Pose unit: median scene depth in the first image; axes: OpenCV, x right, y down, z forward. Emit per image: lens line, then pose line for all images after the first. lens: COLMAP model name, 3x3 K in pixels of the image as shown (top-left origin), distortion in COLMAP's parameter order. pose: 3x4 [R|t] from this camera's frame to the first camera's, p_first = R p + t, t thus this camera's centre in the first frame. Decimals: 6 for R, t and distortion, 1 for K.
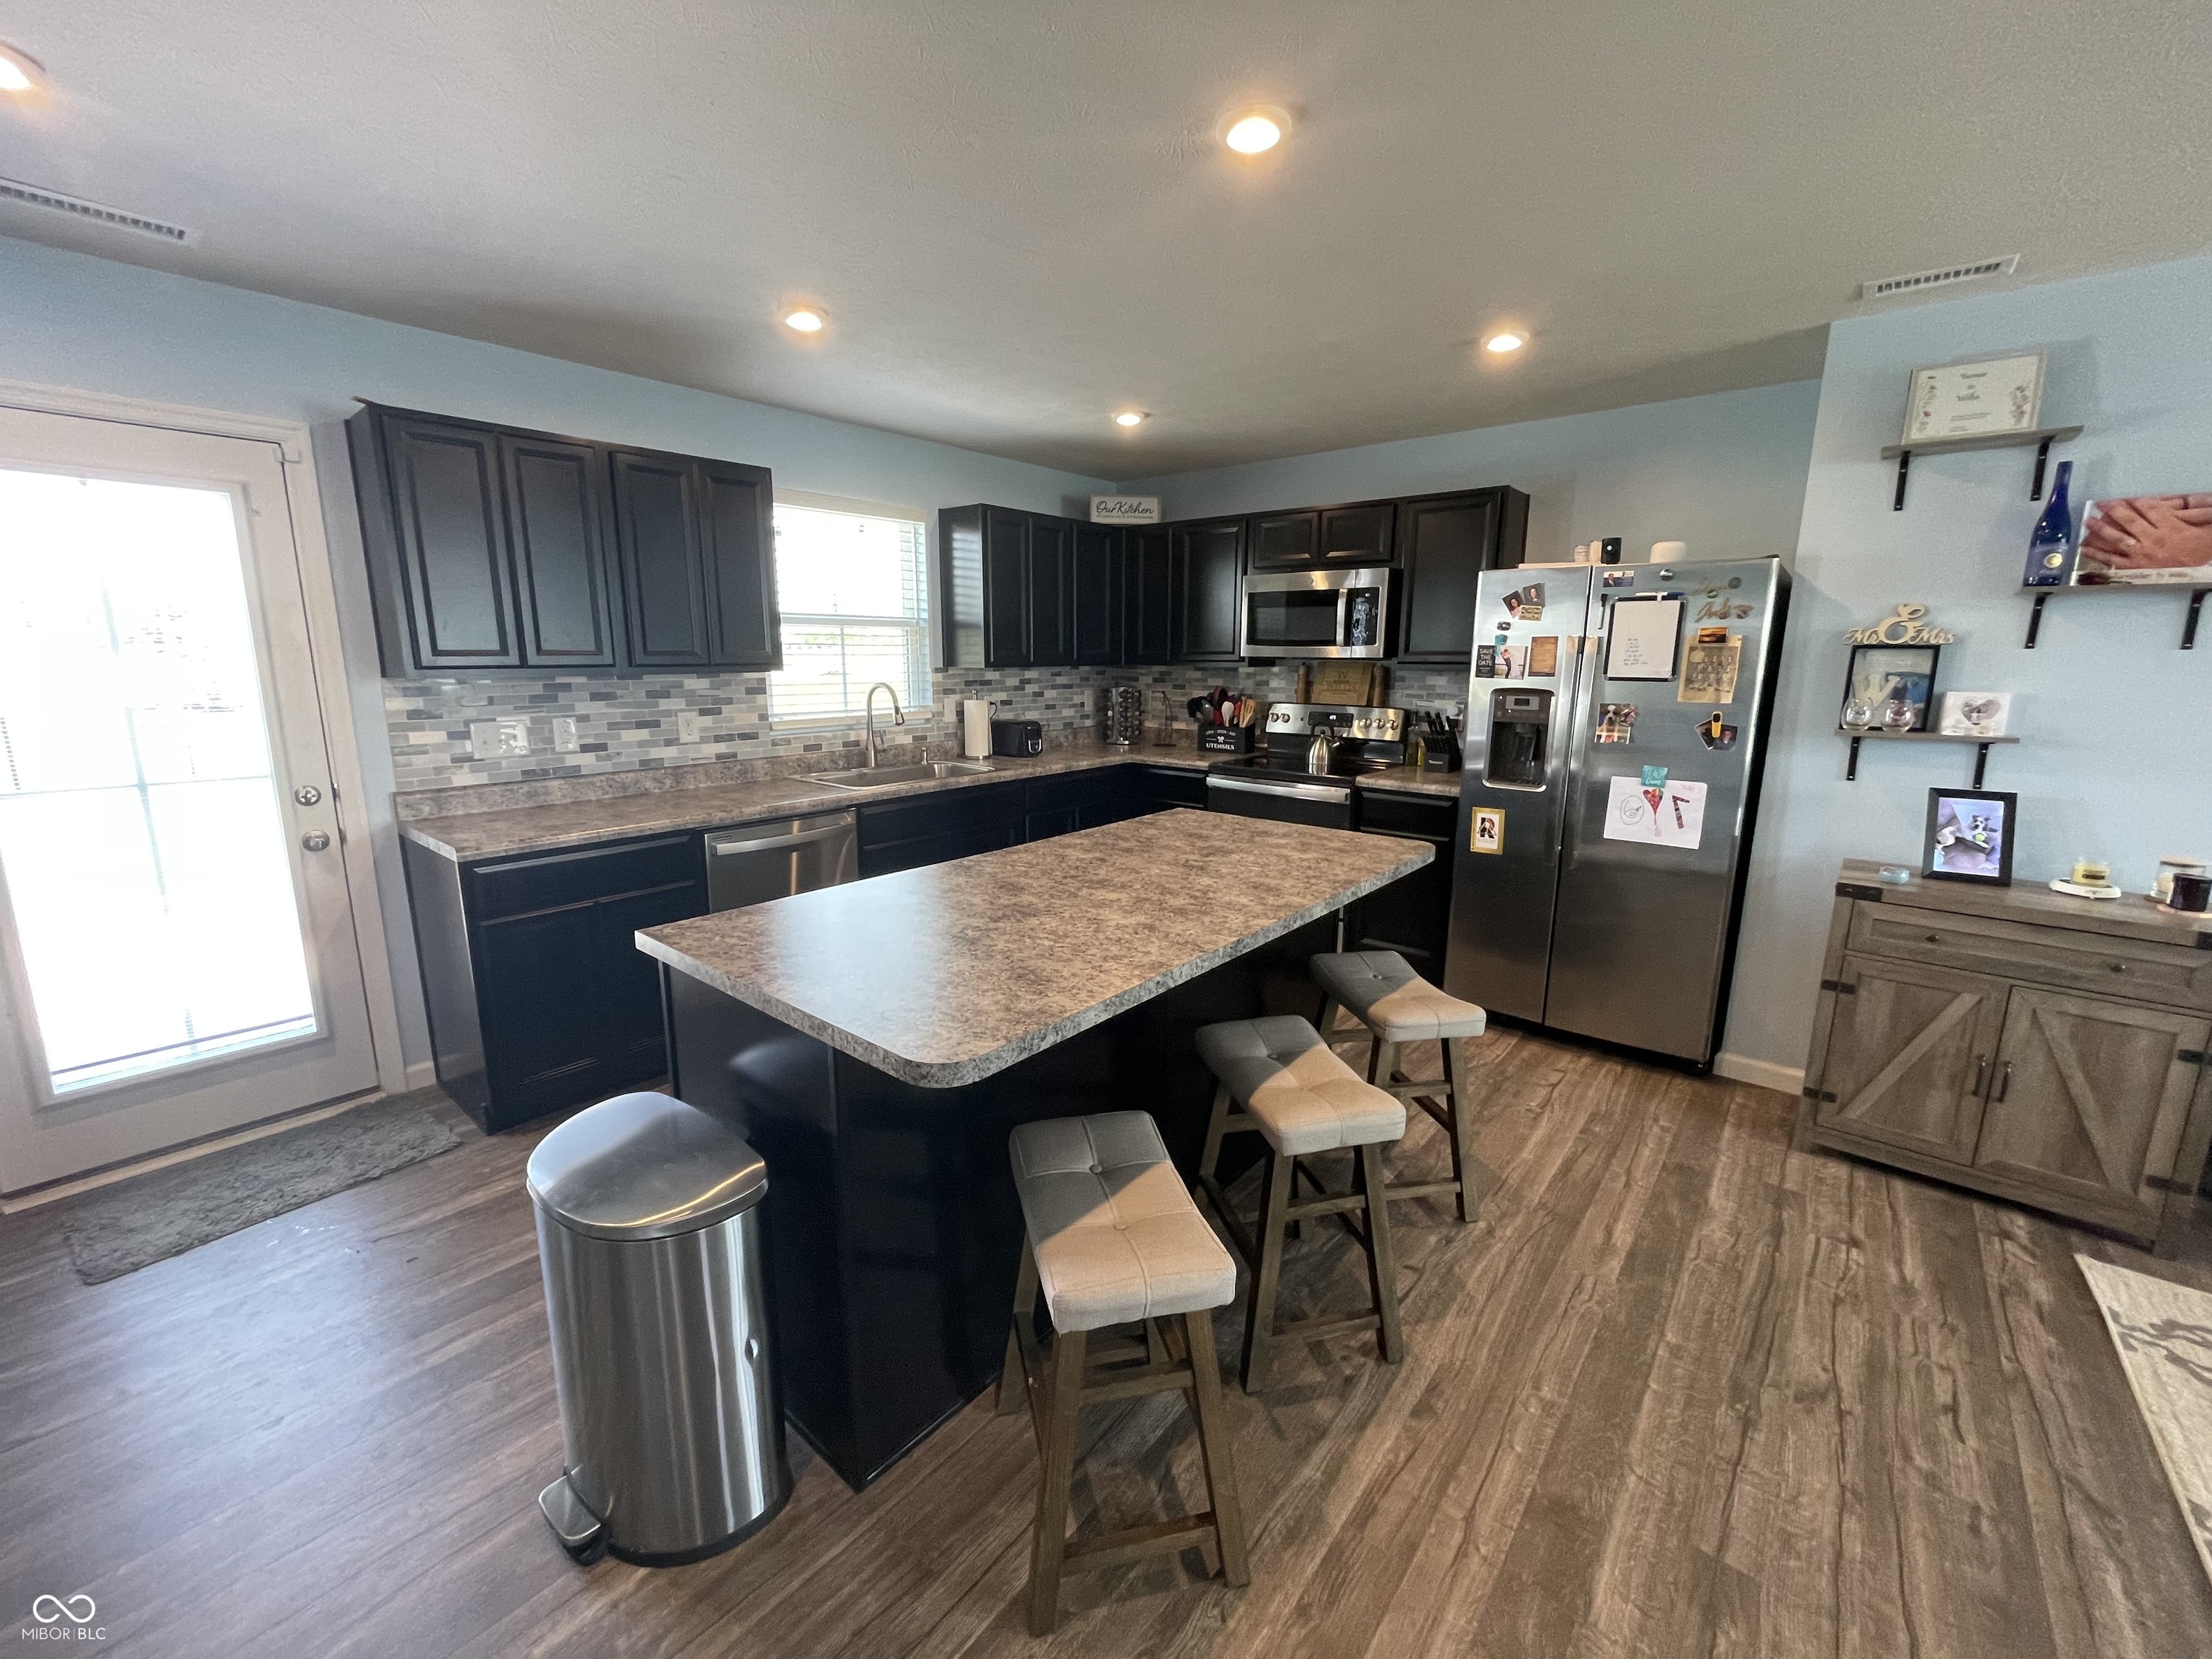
lens RADIAL K [[888.9, 0, 1101.8], [0, 888.9, 822.7], [0, 0, 1]] dist [-0.003078, -0.000268]
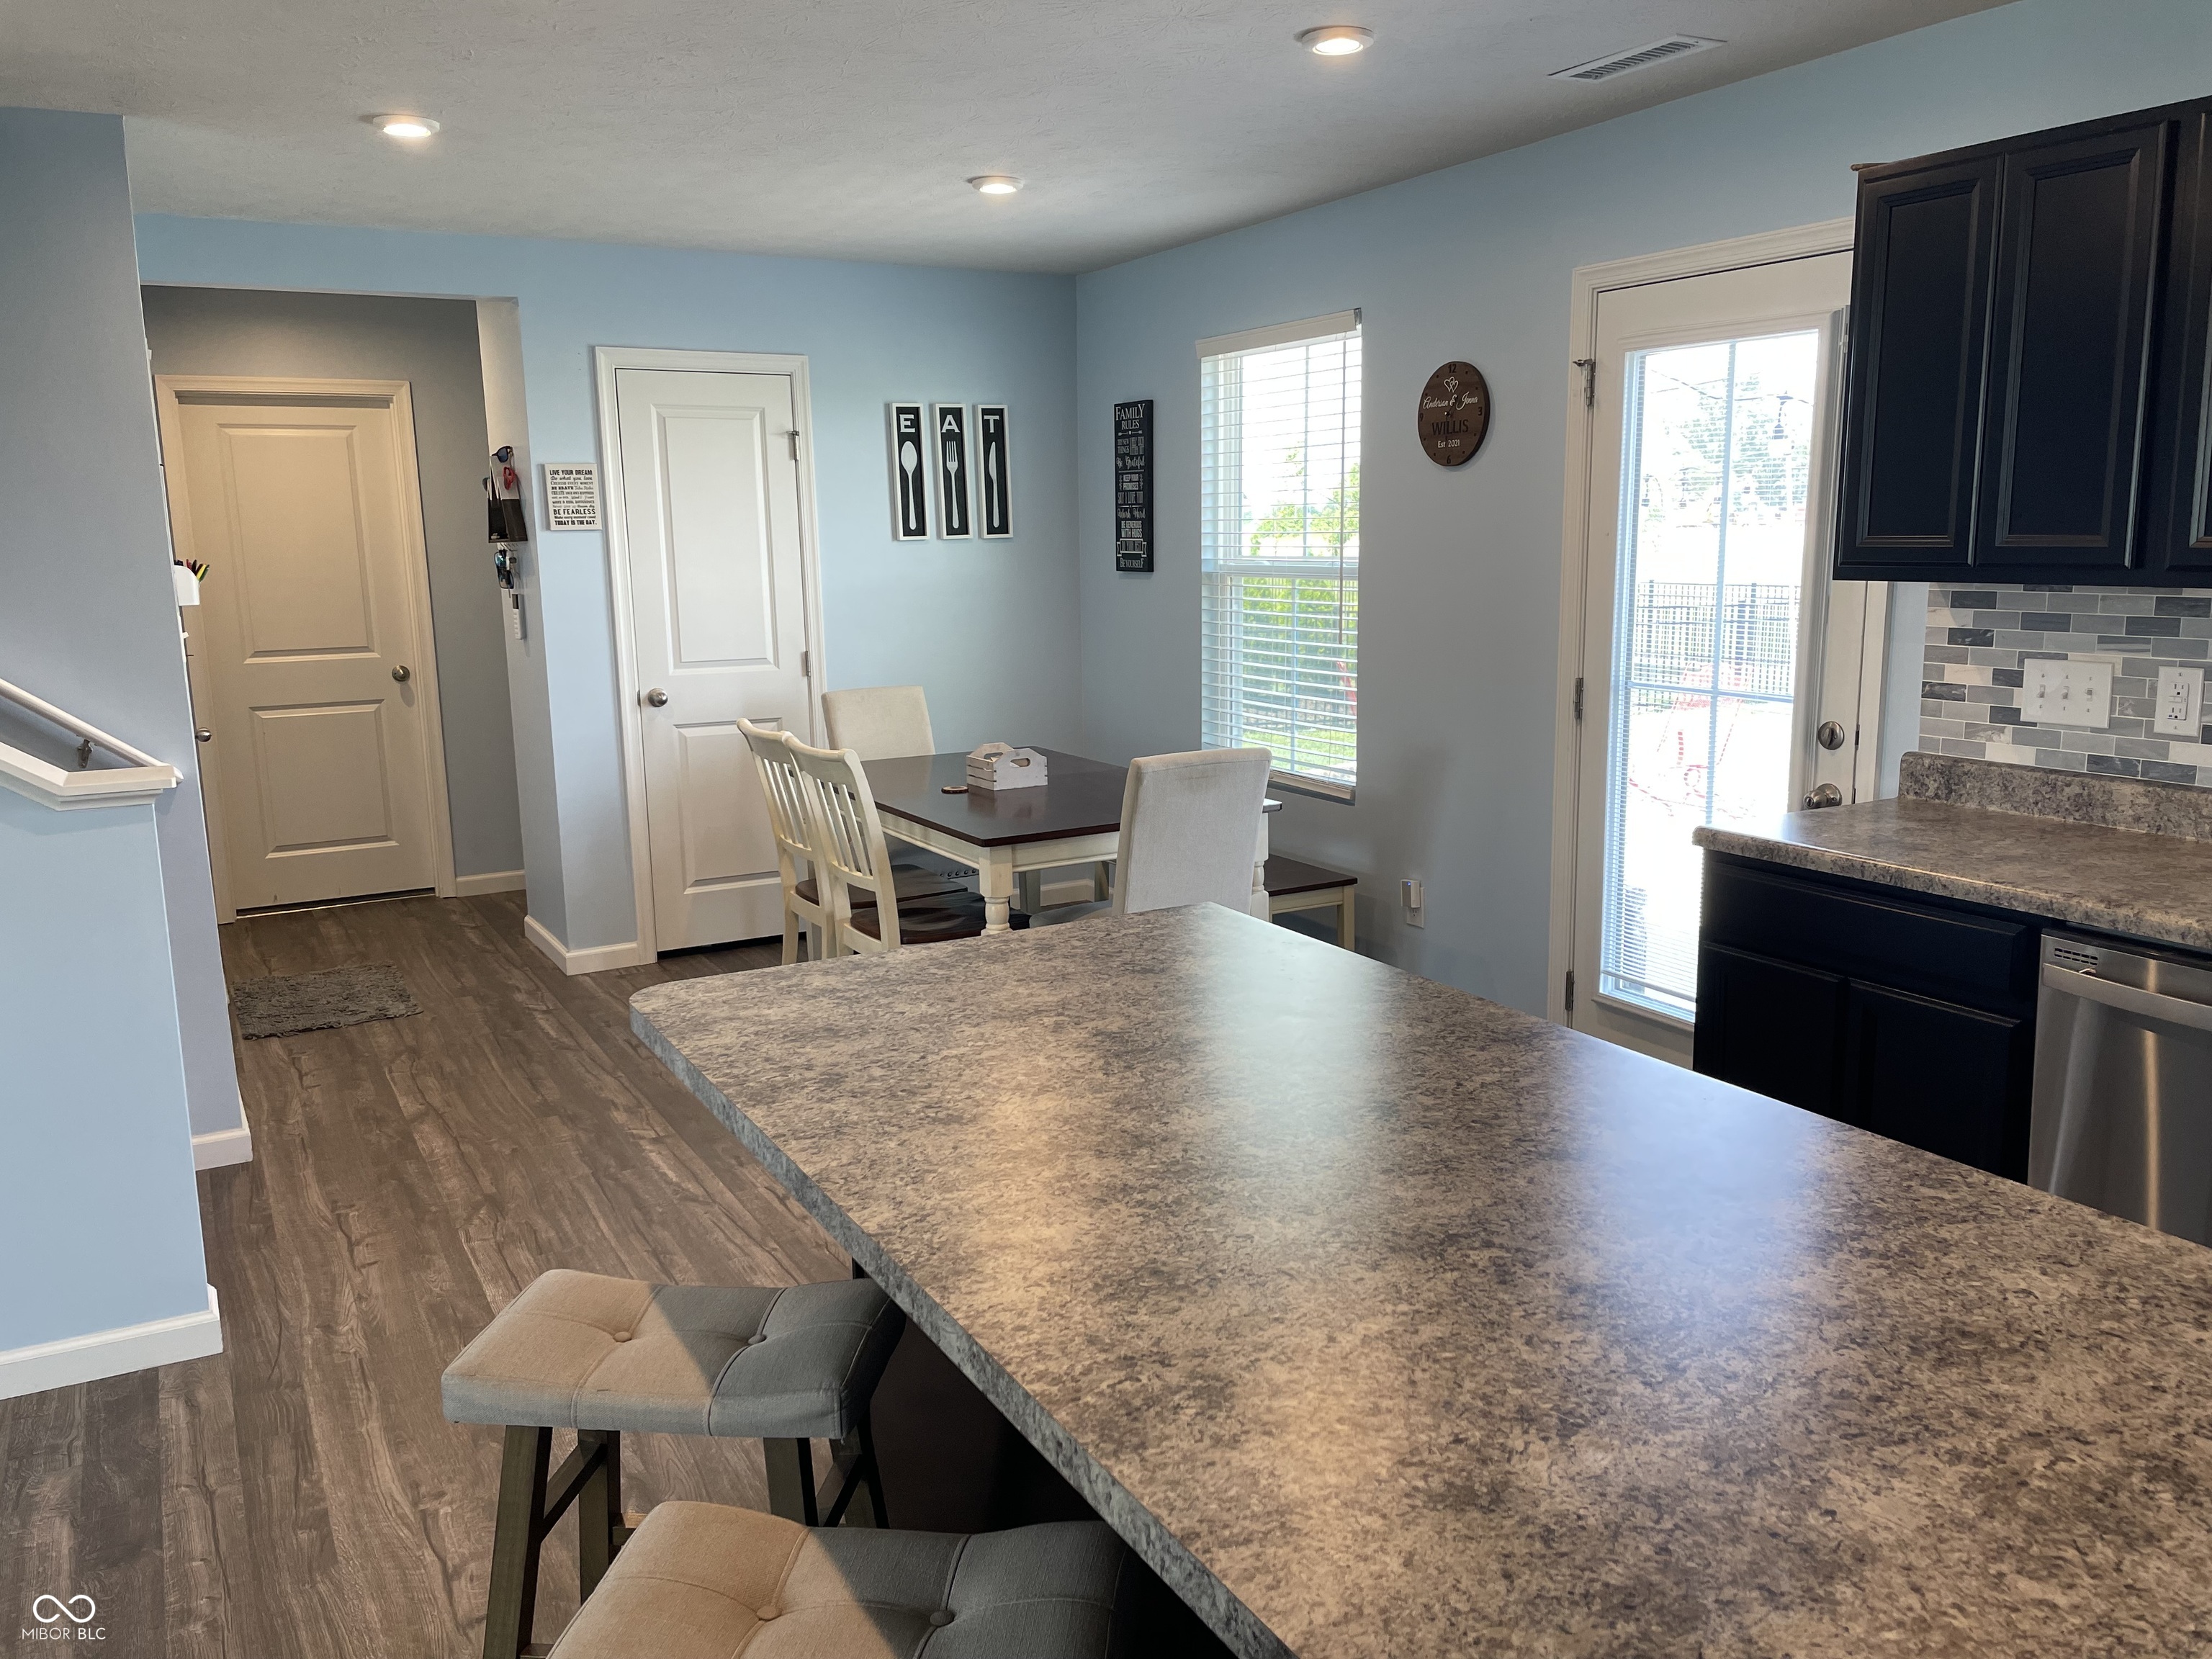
lens RADIAL K [[1668.4, 0, 1109.7], [0, 1668.4, 813.4], [0, 0, 1]] dist [0.079503, -0.094356]
pose [[-0.346883, 0.161652, -0.923873, 0.496776], [-0.163128, 0.959623, 0.229156, -0.160326], [0.923613, 0.230200, -0.306507, 0.759686]]
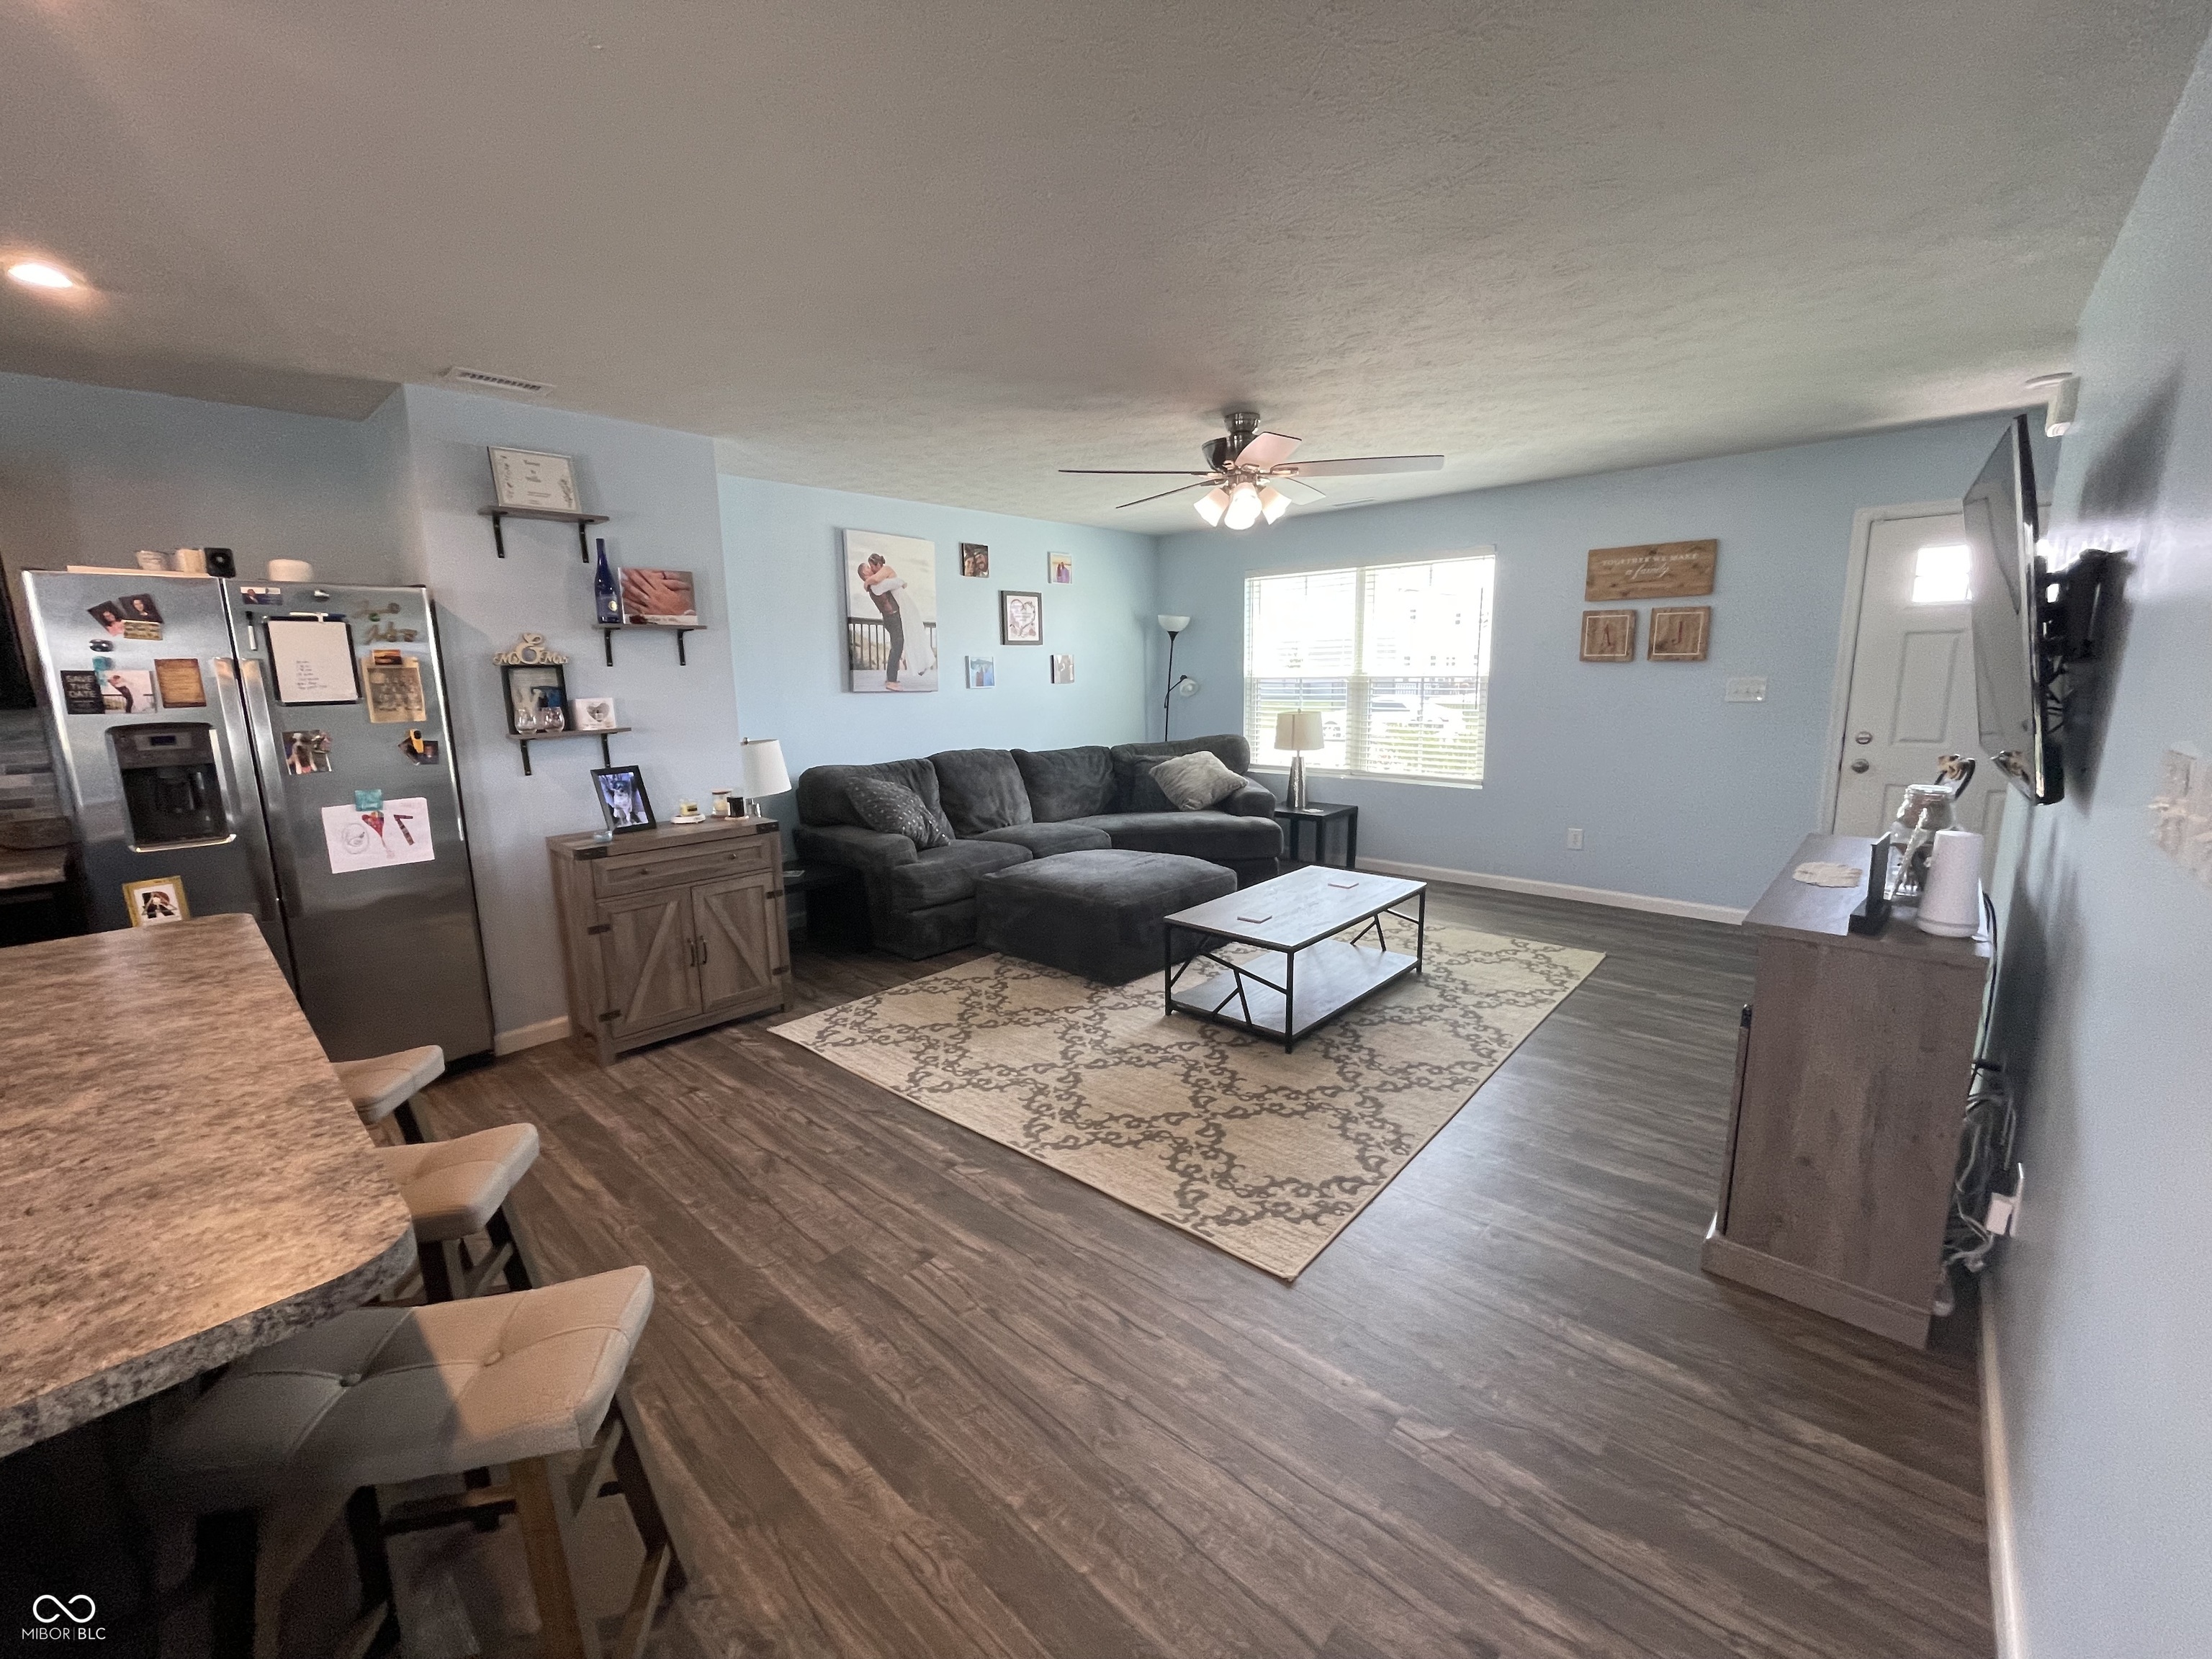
lens RADIAL K [[888.9, 0, 1100.7], [0, 888.9, 824.2], [0, 0, 1]] dist [-0.003078, -0.000268]
pose [[0.041966, -0.179400, 0.982881, -0.298623], [0.211357, 0.963078, 0.166761, -0.017591], [-0.976508, 0.200740, 0.078334, 0.127844]]
